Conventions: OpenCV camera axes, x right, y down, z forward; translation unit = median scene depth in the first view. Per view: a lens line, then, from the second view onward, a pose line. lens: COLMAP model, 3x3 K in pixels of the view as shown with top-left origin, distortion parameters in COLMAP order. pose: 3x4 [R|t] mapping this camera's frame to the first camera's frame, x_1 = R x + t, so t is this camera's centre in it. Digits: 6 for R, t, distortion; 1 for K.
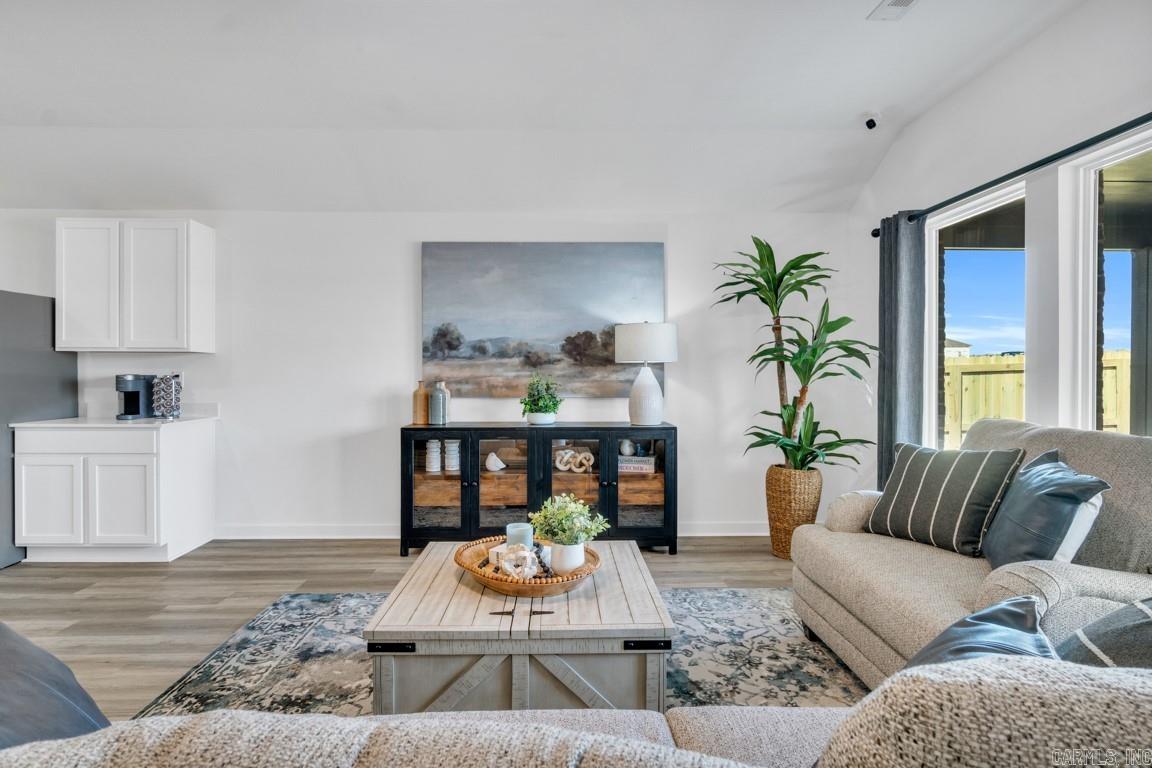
lens RADIAL K [[609.3, 0, 608.5], [0, 609.3, 380.7], [0, 0, 1]] dist [-0.024244, 0.006260]
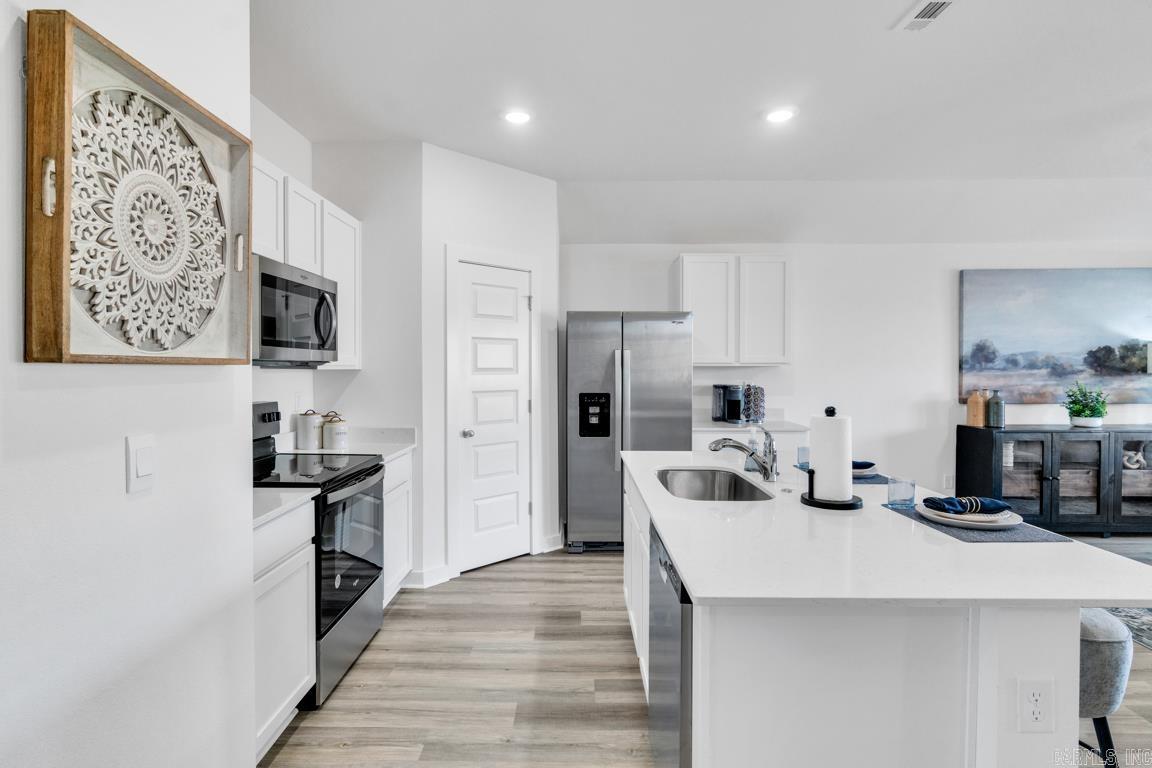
lens RADIAL K [[609.3, 0, 547.7], [0, 609.3, 378.9], [0, 0, 1]] dist [-0.024244, 0.006260]
pose [[0.997249, -0.004000, -0.074019, -1.039029], [0.004403, 0.999976, 0.005281, -0.030010], [0.073996, -0.005592, 0.997243, -0.212086]]
